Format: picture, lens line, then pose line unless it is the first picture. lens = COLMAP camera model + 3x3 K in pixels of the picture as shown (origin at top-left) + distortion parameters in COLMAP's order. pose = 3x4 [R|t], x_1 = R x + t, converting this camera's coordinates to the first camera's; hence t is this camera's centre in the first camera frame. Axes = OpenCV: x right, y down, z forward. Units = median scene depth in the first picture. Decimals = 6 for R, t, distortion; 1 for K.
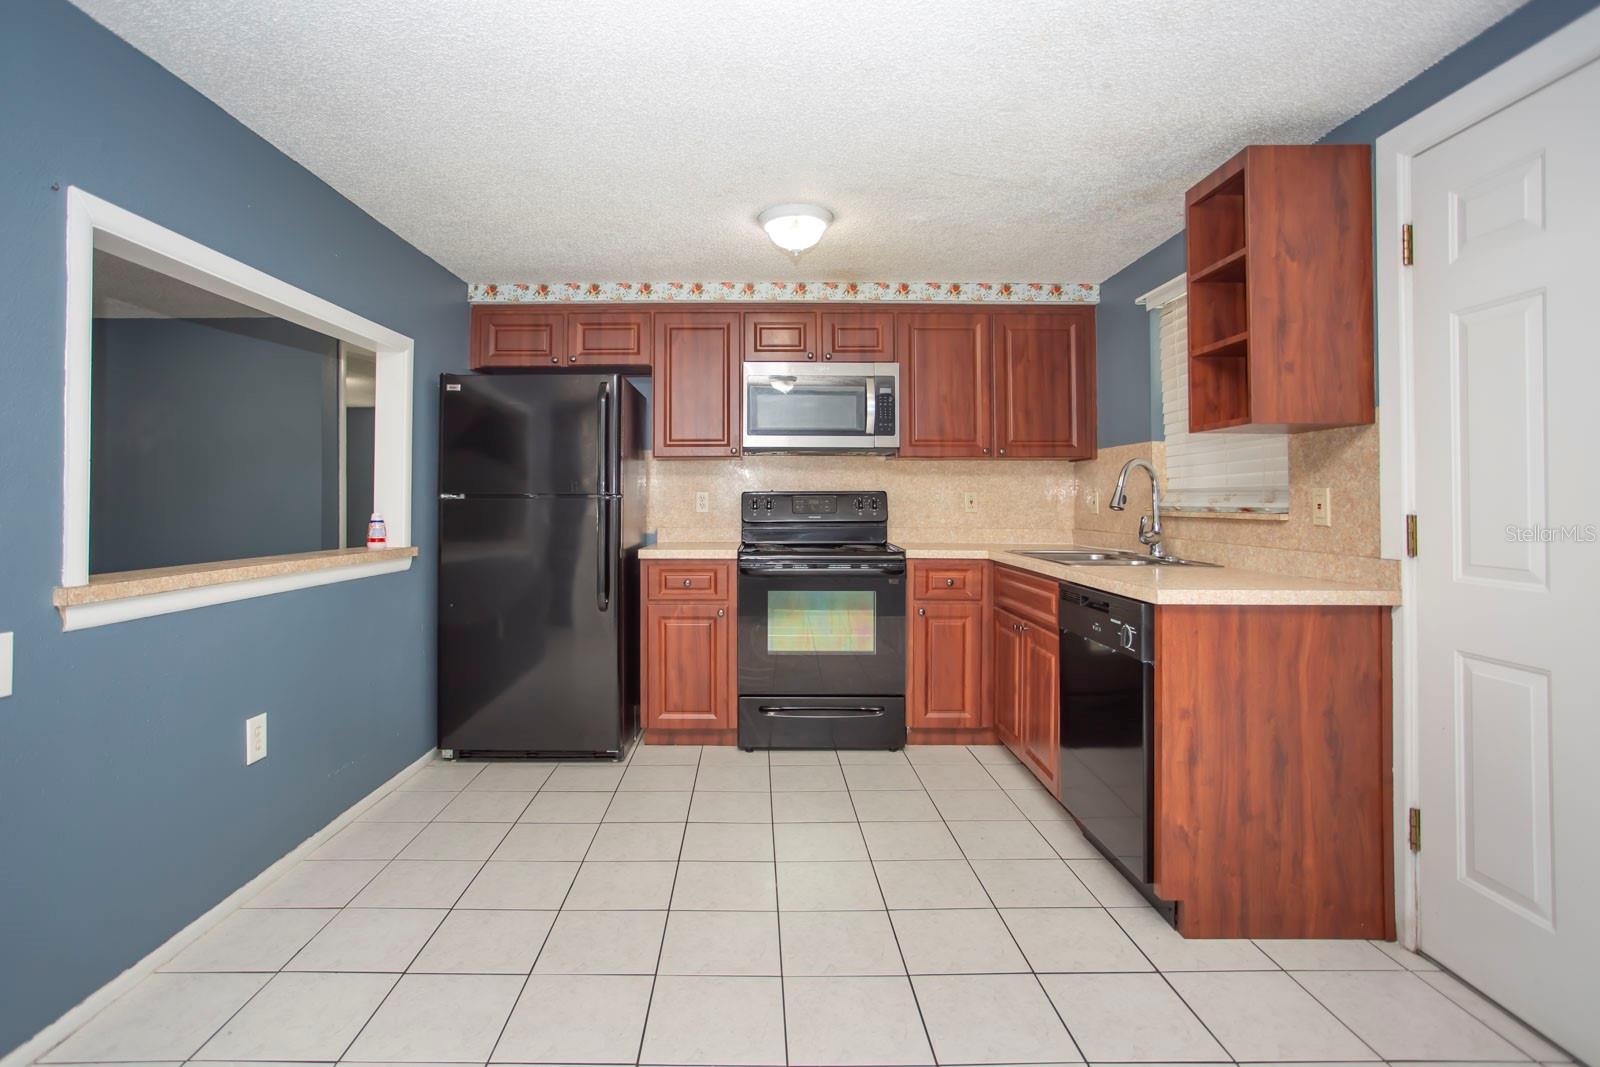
lens RADIAL K [[797.4, 0, 748.6], [0, 797.4, 485.5], [0, 0, 1]] dist [-0.056406, 0.031568]
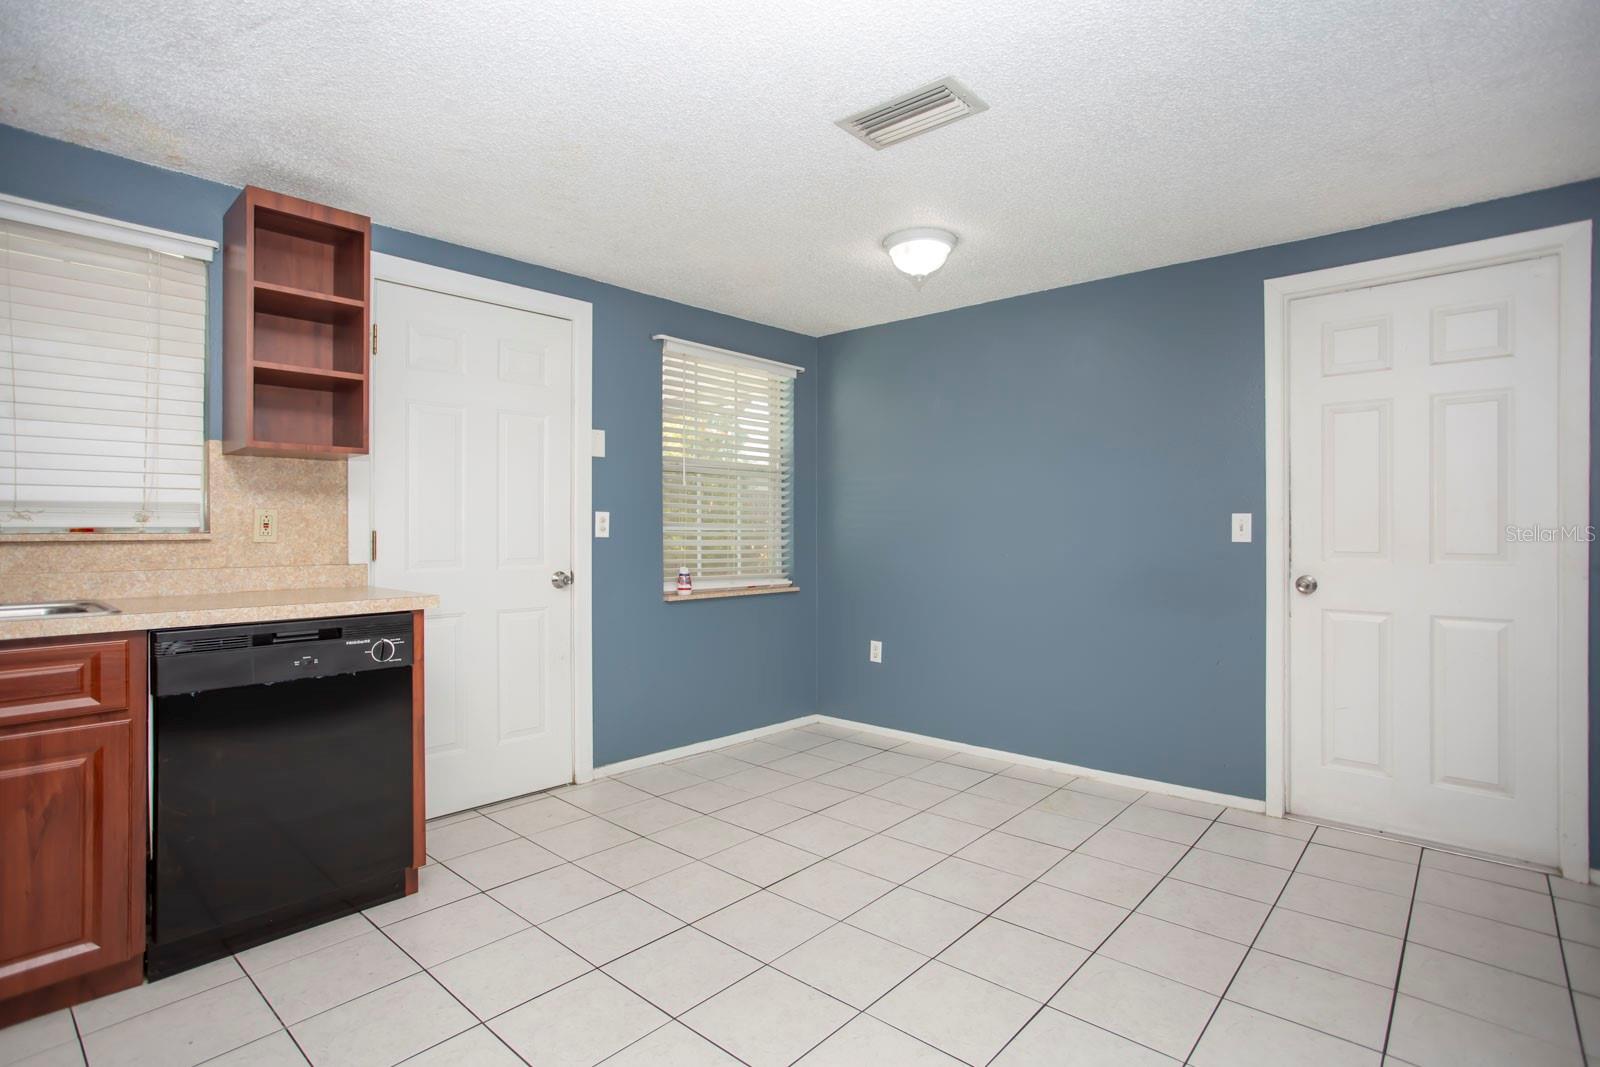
lens RADIAL K [[780.8, 0, 788.2], [0, 780.8, 529.9], [0, 0, 1]] dist [-0.047487, 0.031283]
pose [[-0.741145, -0.000316, 0.671345, -0.357453], [-0.011422, 0.999861, -0.012139, 0.024384], [-0.671248, -0.016665, -0.741045, 0.844172]]
